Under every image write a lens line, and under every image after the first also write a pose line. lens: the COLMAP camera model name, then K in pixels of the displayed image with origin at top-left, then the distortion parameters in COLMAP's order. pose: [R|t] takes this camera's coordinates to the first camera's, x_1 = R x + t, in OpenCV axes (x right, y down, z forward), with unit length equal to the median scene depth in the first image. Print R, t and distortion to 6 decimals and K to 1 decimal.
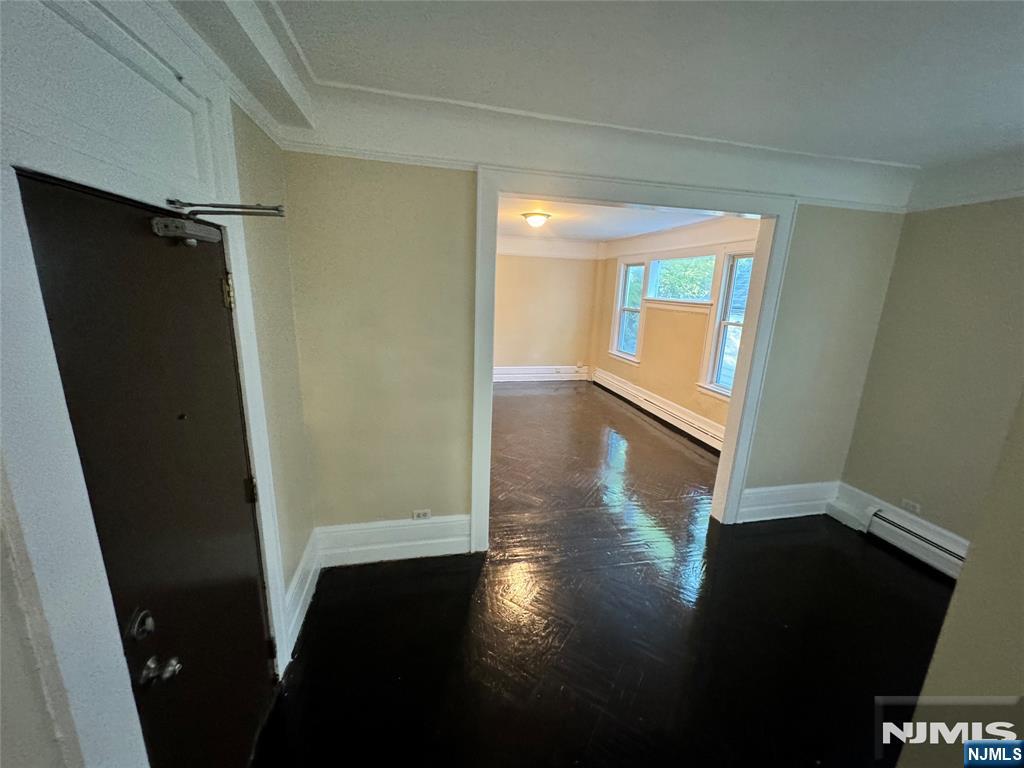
lens RADIAL K [[408.0, 0, 512.0], [0, 408.0, 384.0], [0, 0, 1]] dist [-0.002266, 0.000541]
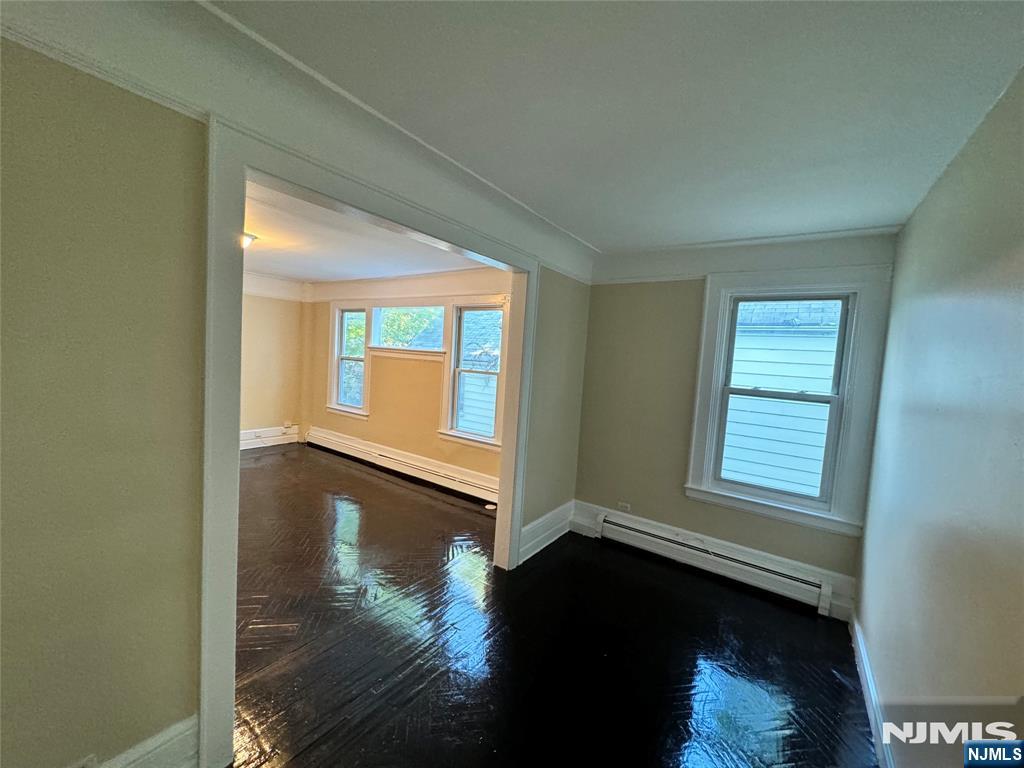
lens RADIAL K [[408.0, 0, 512.0], [0, 408.0, 384.0], [0, 0, 1]] dist [-0.002266, 0.000541]
pose [[0.740562, -0.036288, 0.671007, -0.078215], [0.119848, 0.989664, -0.078750, -0.015020], [-0.661214, 0.138738, 0.737257, 0.137363]]
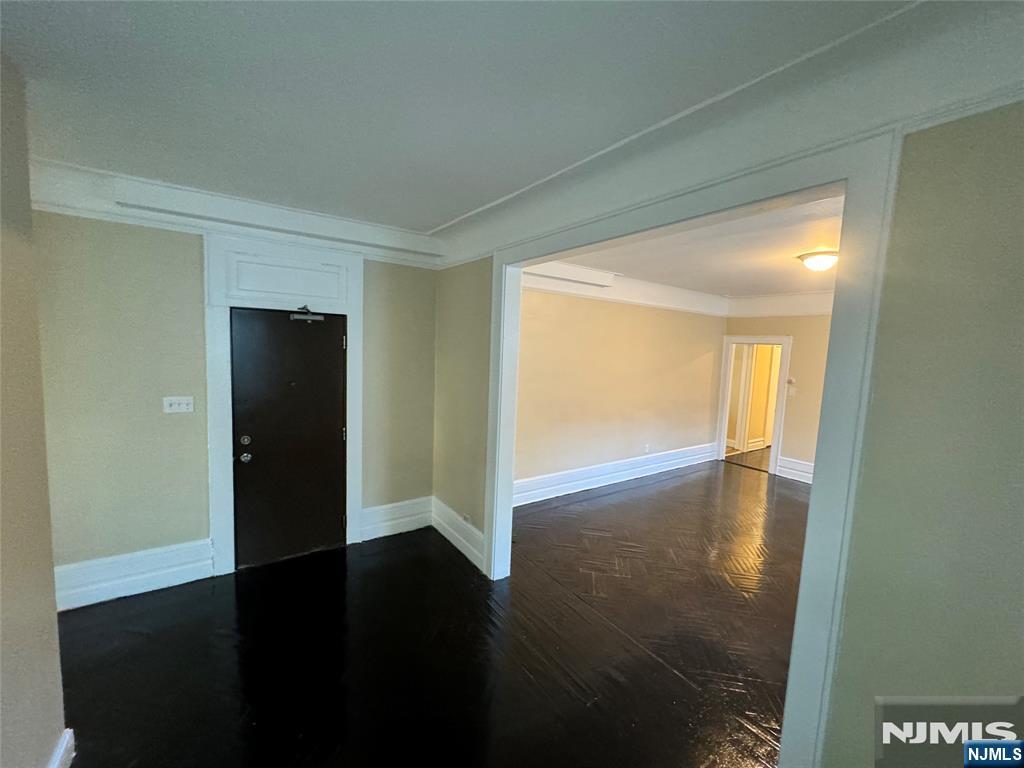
lens RADIAL K [[408.0, 0, 512.0], [0, 408.0, 384.0], [0, 0, 1]] dist [-0.002266, 0.000541]
pose [[0.374994, 0.064677, -0.924768, 0.531515], [-0.238537, 0.970705, -0.028837, -0.045129], [0.895812, 0.231405, 0.379436, 0.297378]]
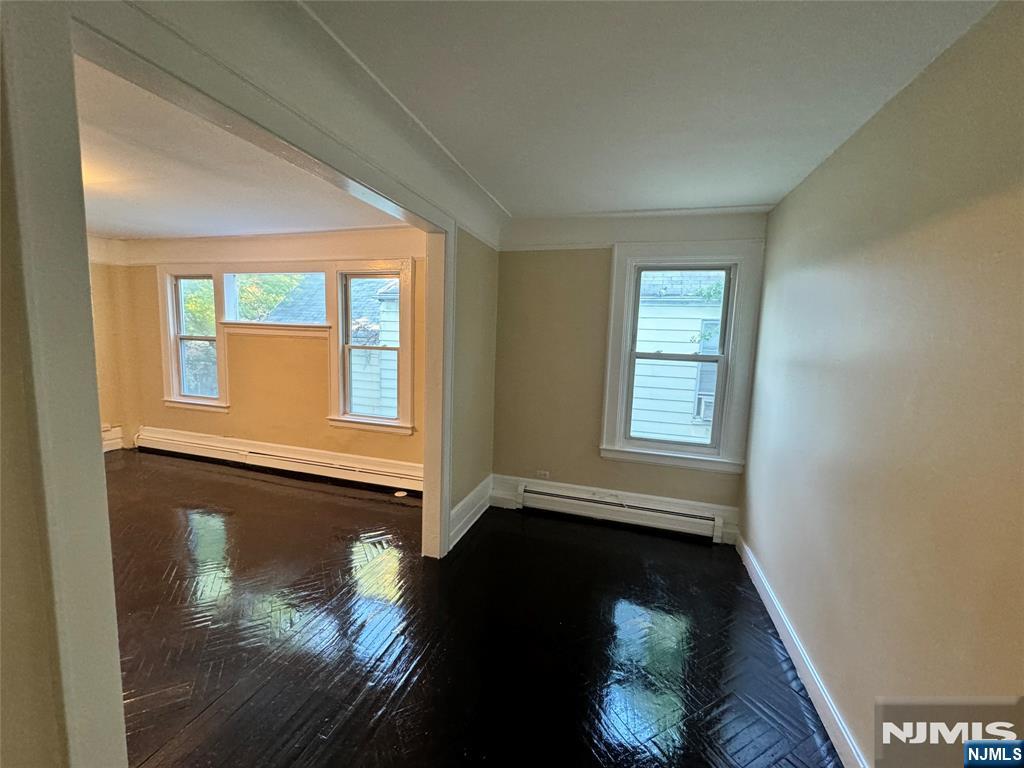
lens RADIAL K [[408.0, 0, 512.0], [0, 408.0, 384.0], [0, 0, 1]] dist [-0.002266, 0.000541]
pose [[0.491849, -0.120156, 0.862349, -0.096251], [0.184791, 0.982274, 0.031469, -0.027145], [-0.850844, 0.143877, 0.505335, 0.226537]]
